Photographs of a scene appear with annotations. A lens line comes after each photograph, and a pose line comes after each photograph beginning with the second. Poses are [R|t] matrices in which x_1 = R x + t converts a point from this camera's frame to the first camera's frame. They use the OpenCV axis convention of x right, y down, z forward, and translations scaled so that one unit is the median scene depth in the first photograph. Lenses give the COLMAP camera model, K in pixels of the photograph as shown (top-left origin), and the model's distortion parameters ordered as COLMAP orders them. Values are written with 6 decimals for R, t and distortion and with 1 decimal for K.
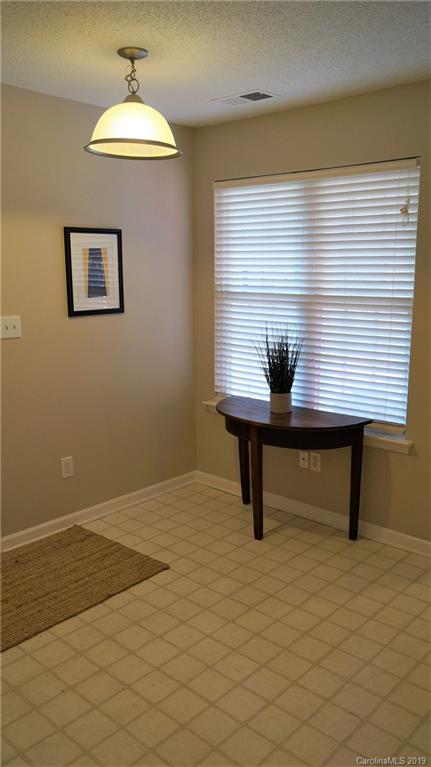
lens RADIAL K [[620.5, 0, 213.7], [0, 620.5, 386.7], [0, 0, 1]] dist [-0.007812, -0.000170]
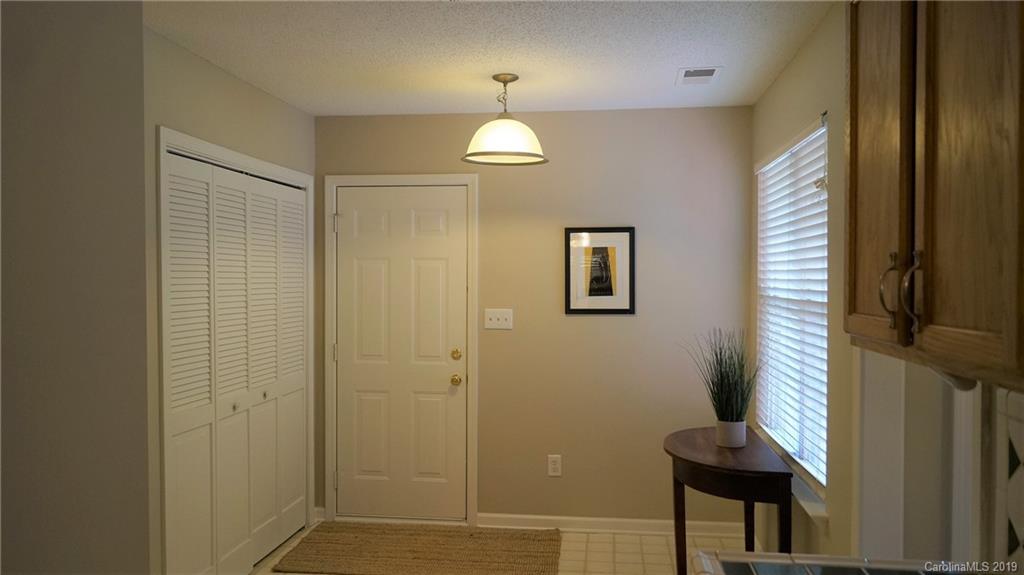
lens RADIAL K [[790.5, 0, 503.8], [0, 790.5, 290.1], [0, 0, 1]] dist [-0.001391, 0.004697]
pose [[0.568787, 0.013989, -0.822366, 0.762506], [-0.156415, 0.983448, -0.091455, -0.016966], [0.807475, 0.180648, 0.561560, 0.183296]]
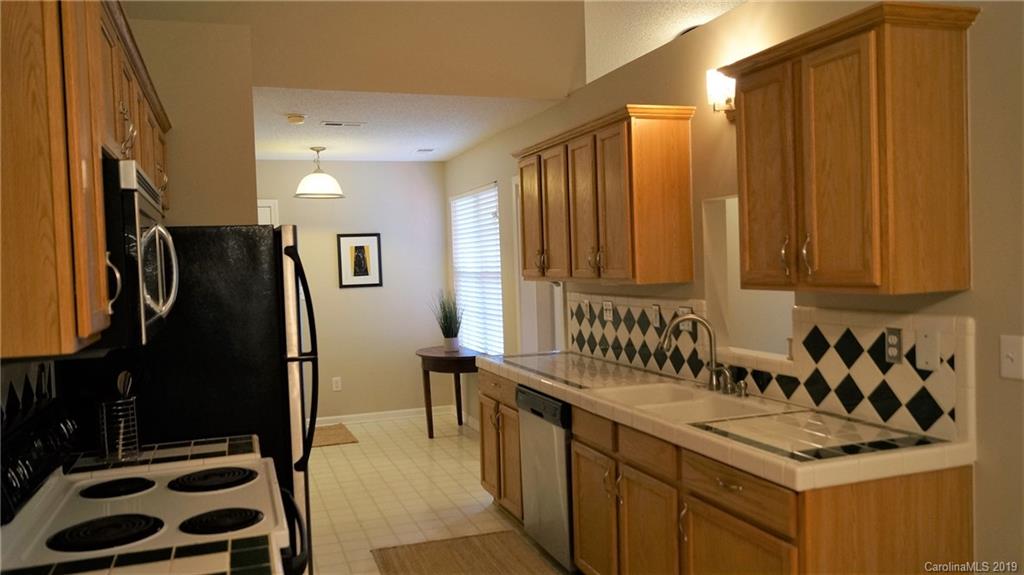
lens RADIAL K [[790.5, 0, 518.0], [0, 790.5, 287.3], [0, 0, 1]] dist [-0.001391, 0.004697]
pose [[0.885407, -0.015072, -0.464572, 1.119806], [-0.054581, 0.989188, -0.136117, 0.137433], [0.461600, 0.145876, 0.875012, -0.578087]]
